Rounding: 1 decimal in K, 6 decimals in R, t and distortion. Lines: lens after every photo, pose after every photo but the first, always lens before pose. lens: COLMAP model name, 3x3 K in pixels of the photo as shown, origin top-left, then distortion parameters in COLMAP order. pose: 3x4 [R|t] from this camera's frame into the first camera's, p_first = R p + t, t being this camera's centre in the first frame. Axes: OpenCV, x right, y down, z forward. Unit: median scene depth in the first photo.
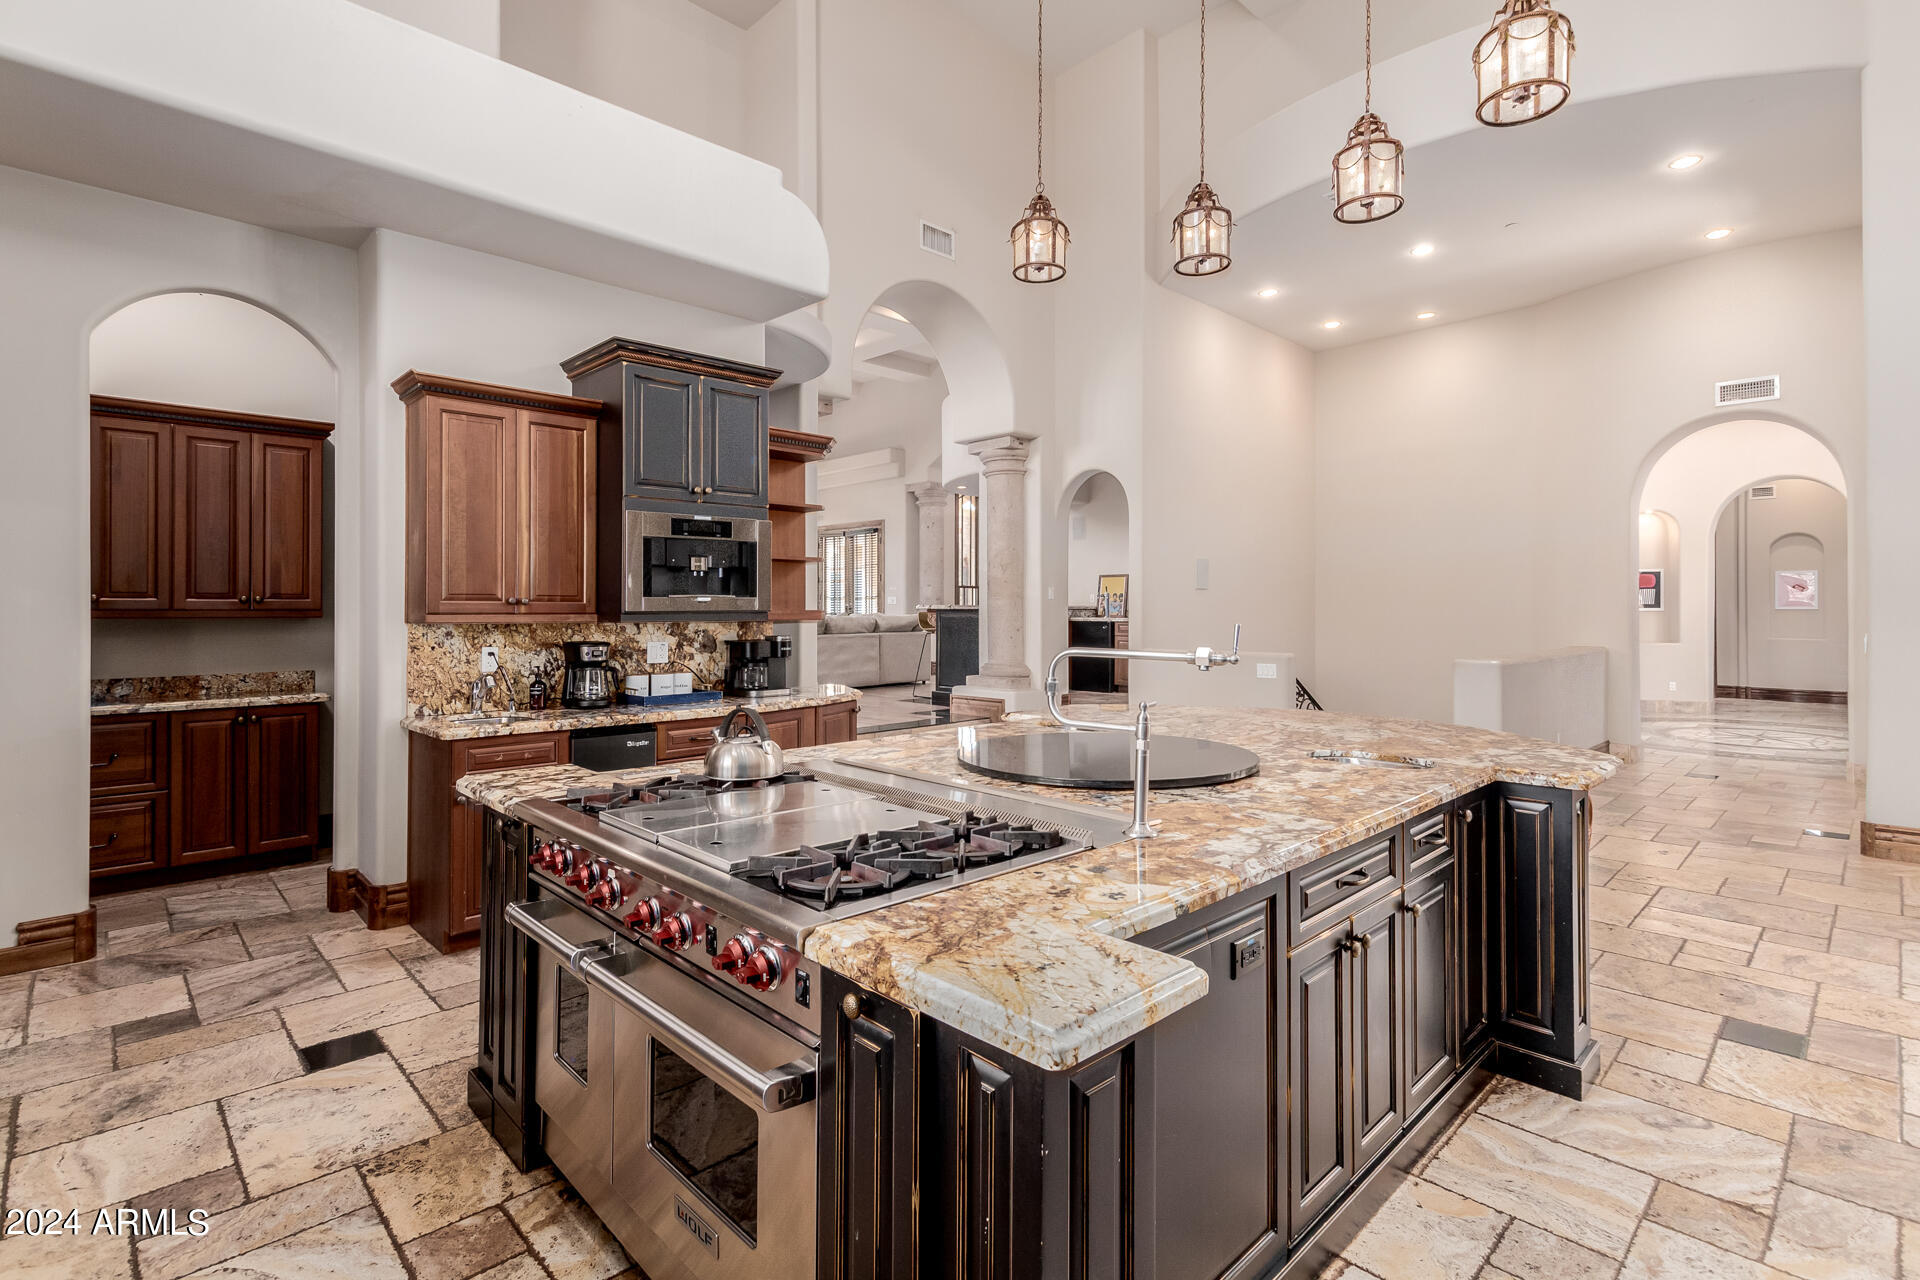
lens RADIAL K [[890.4, 0, 931.1], [0, 890.4, 598.7], [0, 0, 1]] dist [0.014313, -0.004583]
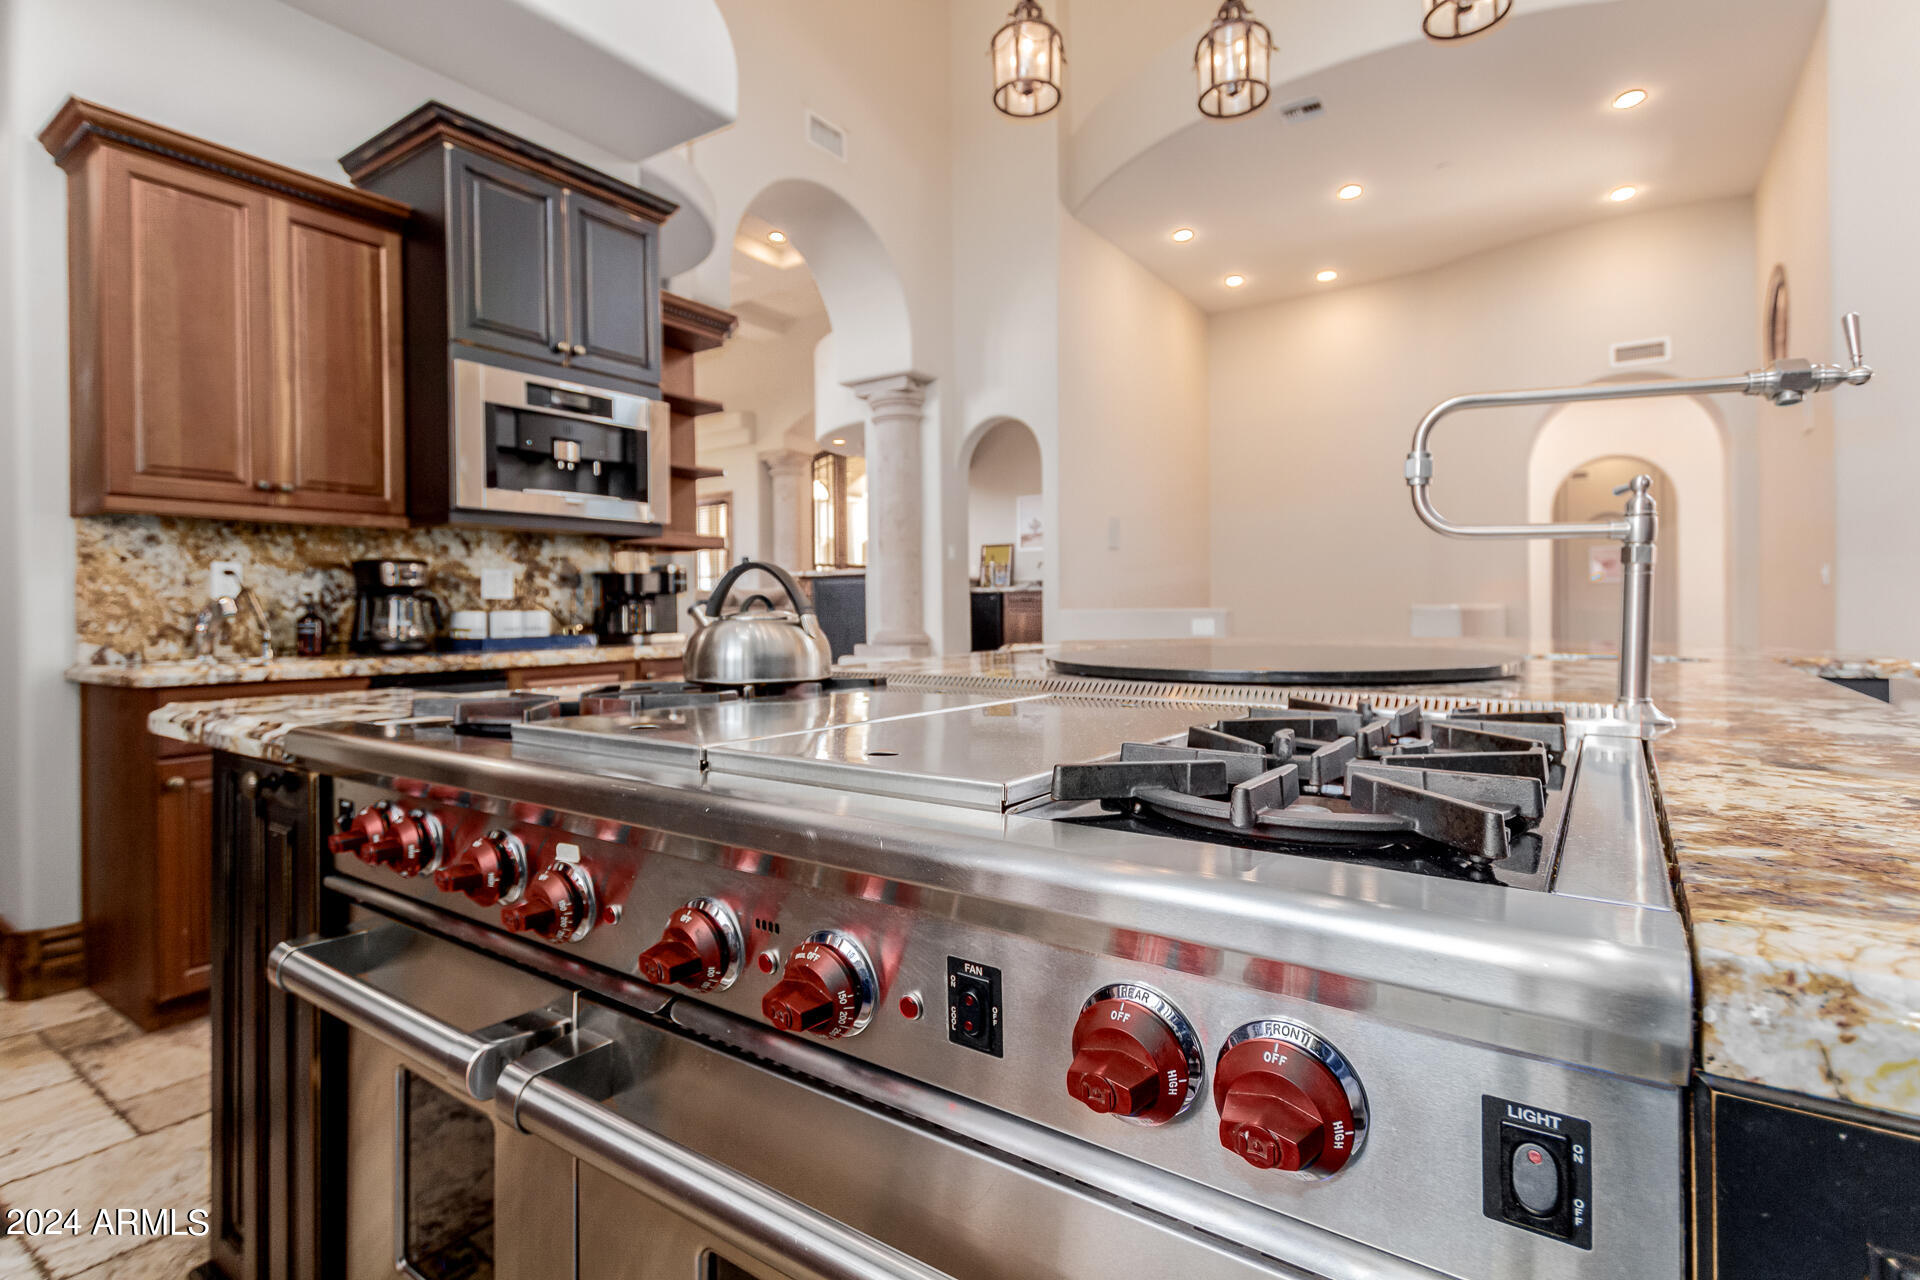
lens RADIAL K [[890.4, 0, 968.4], [0, 890.4, 622.1], [0, 0, 1]] dist [0.014313, -0.004583]
pose [[0.973741, -0.000335, 0.227658, -0.109848], [-0.006424, 0.999560, 0.028947, 0.076021], [-0.227567, -0.029650, 0.973311, 0.226199]]
